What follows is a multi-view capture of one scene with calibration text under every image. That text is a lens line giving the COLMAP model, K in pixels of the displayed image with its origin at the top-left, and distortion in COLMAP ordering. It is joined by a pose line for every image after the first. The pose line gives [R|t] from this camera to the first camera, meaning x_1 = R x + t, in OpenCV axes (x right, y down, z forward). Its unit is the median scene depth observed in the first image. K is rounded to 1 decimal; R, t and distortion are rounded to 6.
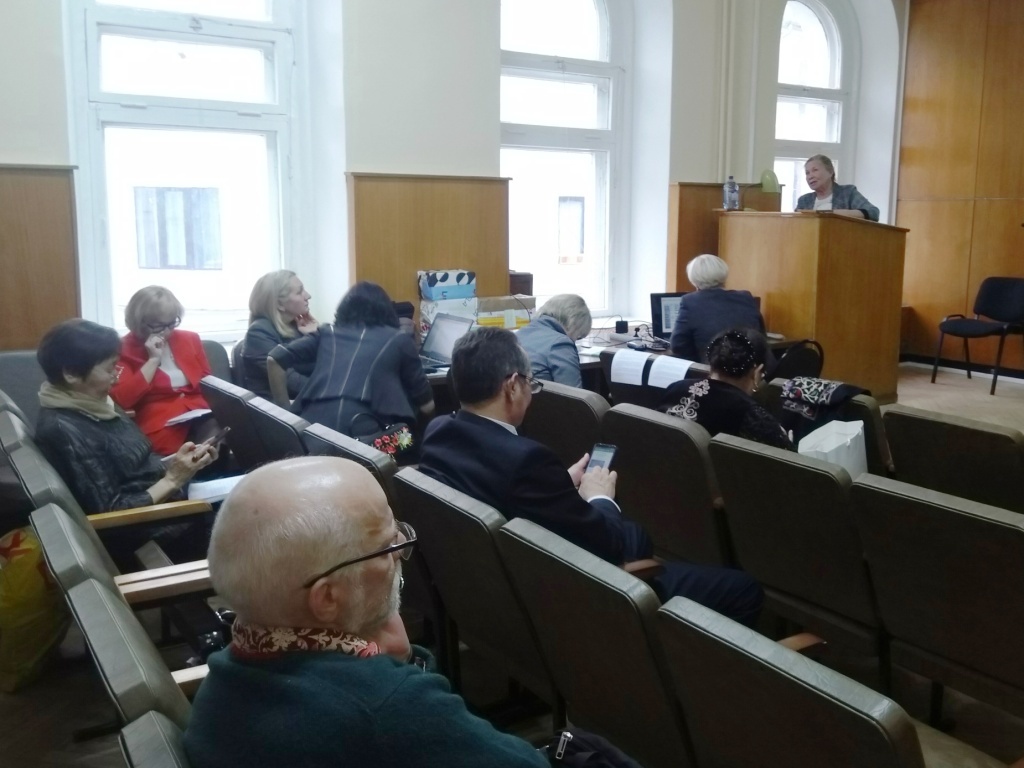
lens RADIAL K [[986.4, 0, 584.2], [0, 986.4, 355.0], [0, 0, 1]] dist [0.016903, 0.010043]
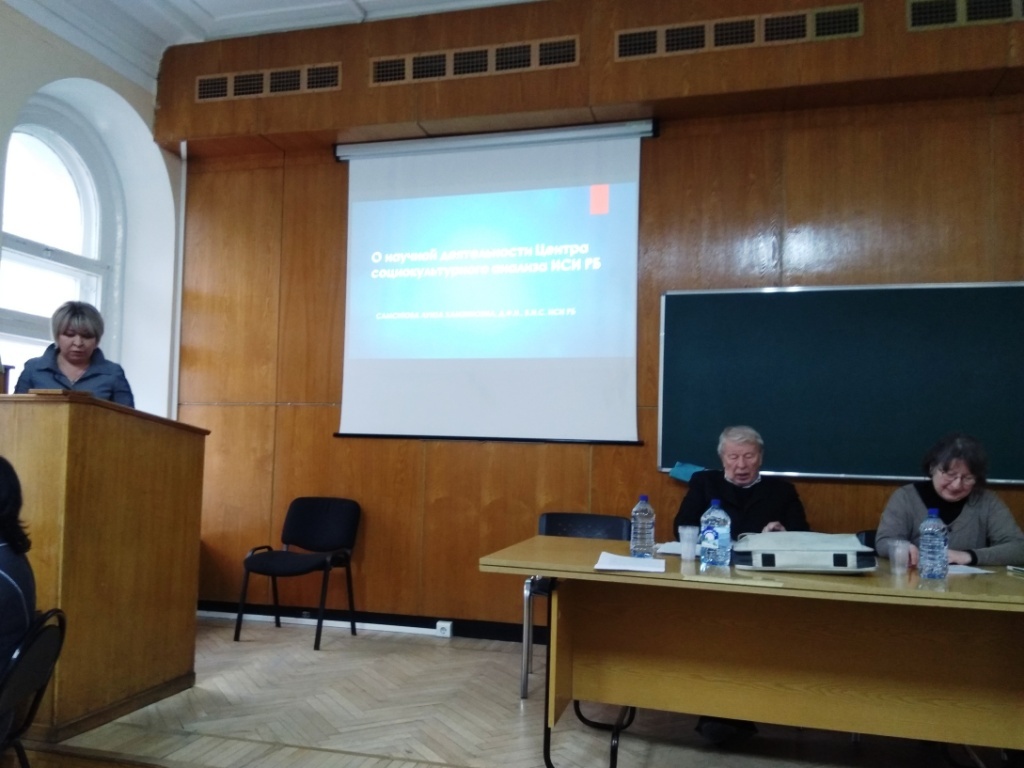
lens RADIAL K [[844.0, 0, 486.9], [0, 844.0, 408.5], [0, 0, 1]] dist [0.108450, -0.145089]
pose [[0.777243, 0.039357, 0.627969, 0.087027], [0.082489, 0.983054, -0.163708, -0.023376], [-0.623770, 0.179042, 0.760825, 0.358081]]
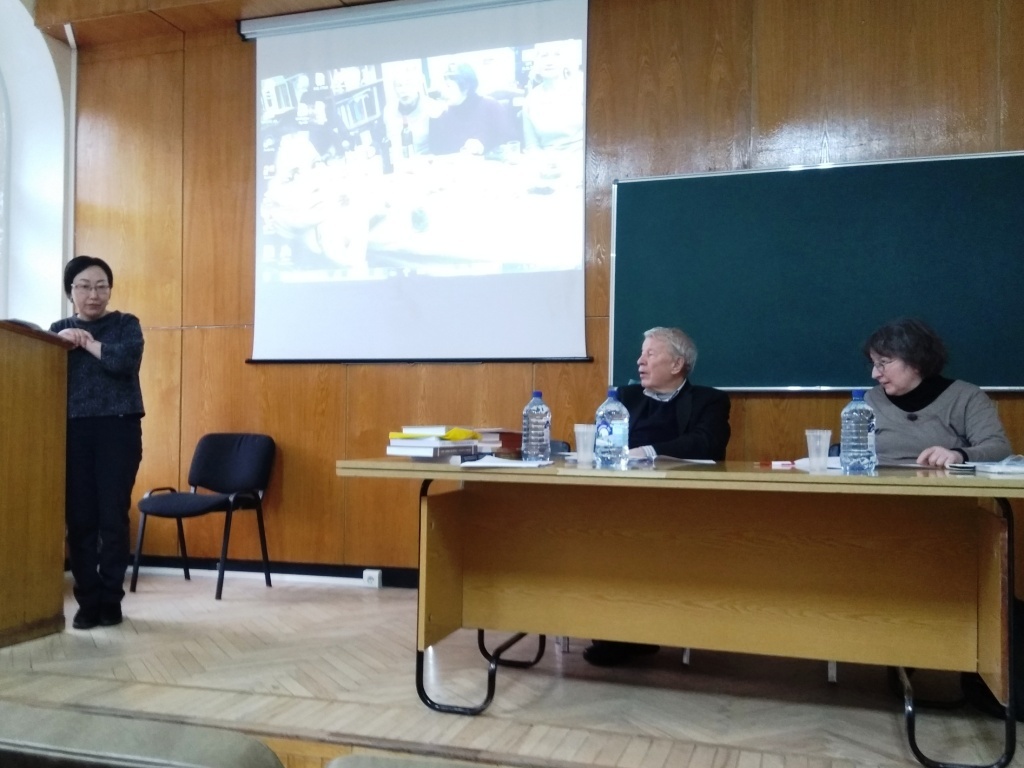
lens RADIAL K [[975.6, 0, 474.8], [0, 975.6, 413.9], [0, 0, 1]] dist [0.135080, -0.243796]
pose [[0.803104, 0.003176, 0.595830, 0.142418], [0.091707, 0.987412, -0.128873, 0.016705], [-0.588739, 0.158140, 0.792703, 0.324196]]
